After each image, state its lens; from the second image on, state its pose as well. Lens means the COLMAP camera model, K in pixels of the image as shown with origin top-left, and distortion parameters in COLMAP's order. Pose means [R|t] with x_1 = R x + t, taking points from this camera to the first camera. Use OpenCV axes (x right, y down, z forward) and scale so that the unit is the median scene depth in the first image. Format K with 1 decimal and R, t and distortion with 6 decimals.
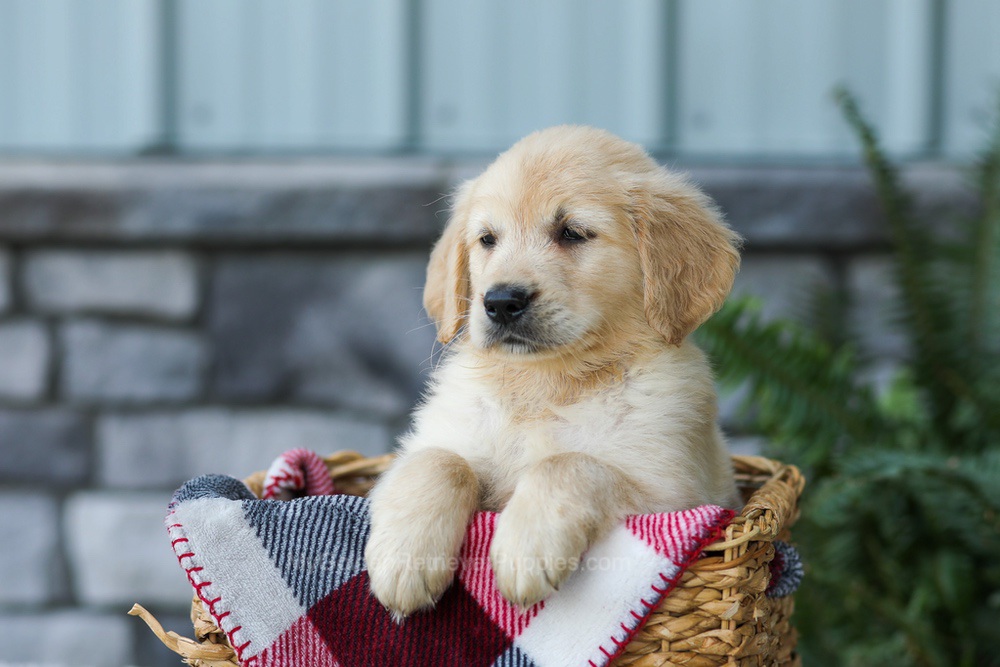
lens RADIAL K [[2968.9, 0, 501.8], [0, 2968.9, 334.5], [0, 0, 1]] dist [-0.001849, 0.048671]
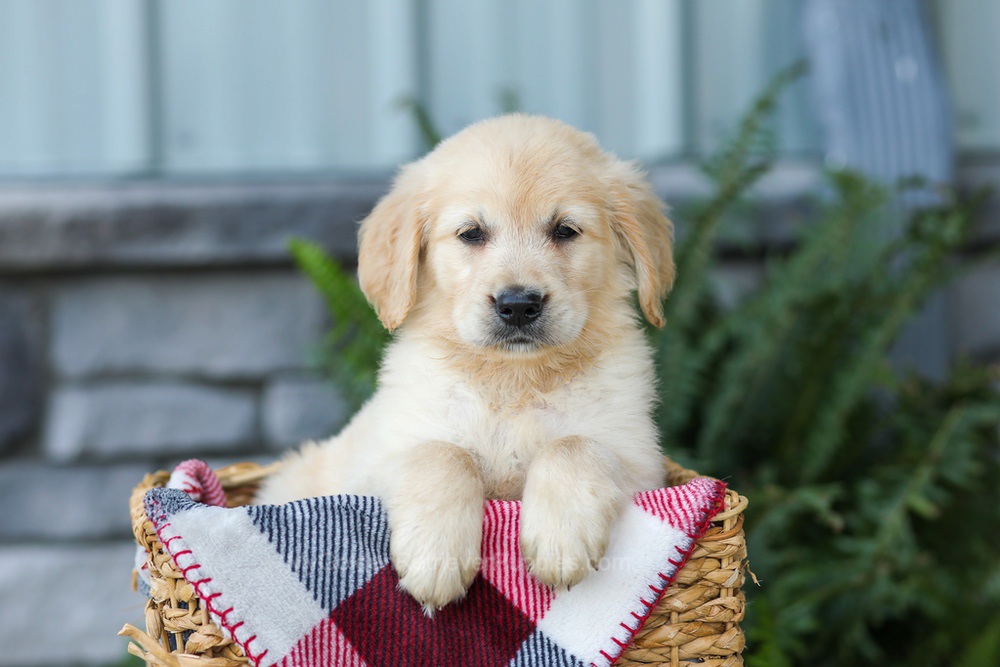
lens RADIAL K [[3059.7, 0, 499.0], [0, 3059.7, 334.0], [0, 0, 1]] dist [-0.022013, -0.609516]
pose [[0.932123, -0.048402, 0.358892, -0.372875], [0.055175, 0.998439, -0.008648, 0.012765], [-0.357913, 0.027863, 0.933339, 0.032548]]
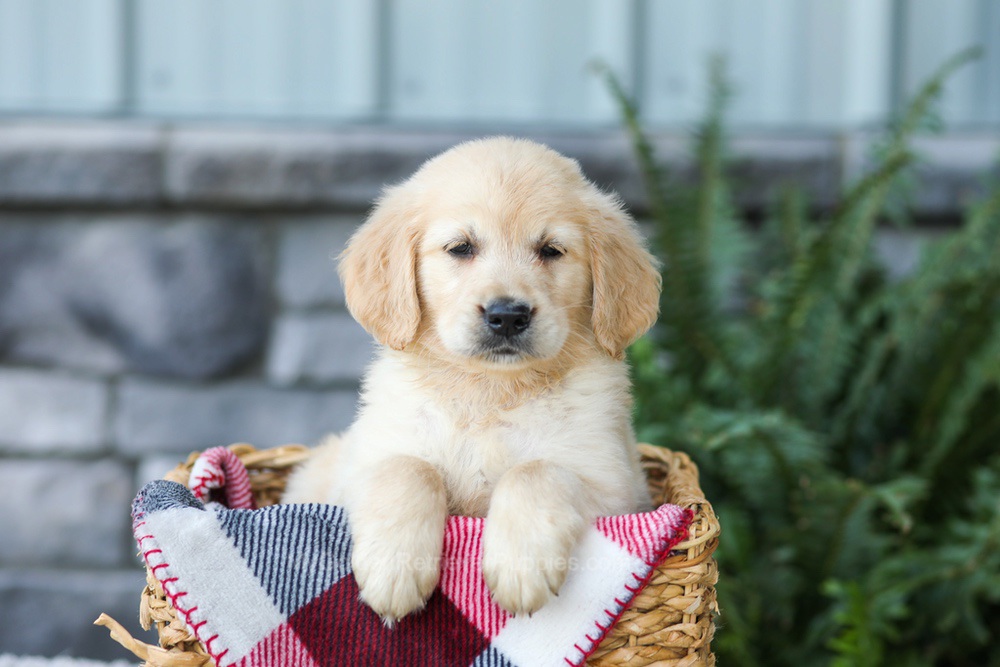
lens RADIAL K [[2816.4, 0, 528.9], [0, 2816.4, 329.6], [0, 0, 1]] dist [0.040955, -0.528599]
pose [[0.977598, -0.013176, 0.210069, -0.187389], [0.005723, 0.999334, 0.036047, -0.040995], [-0.210404, -0.034038, 0.977022, 0.036970]]
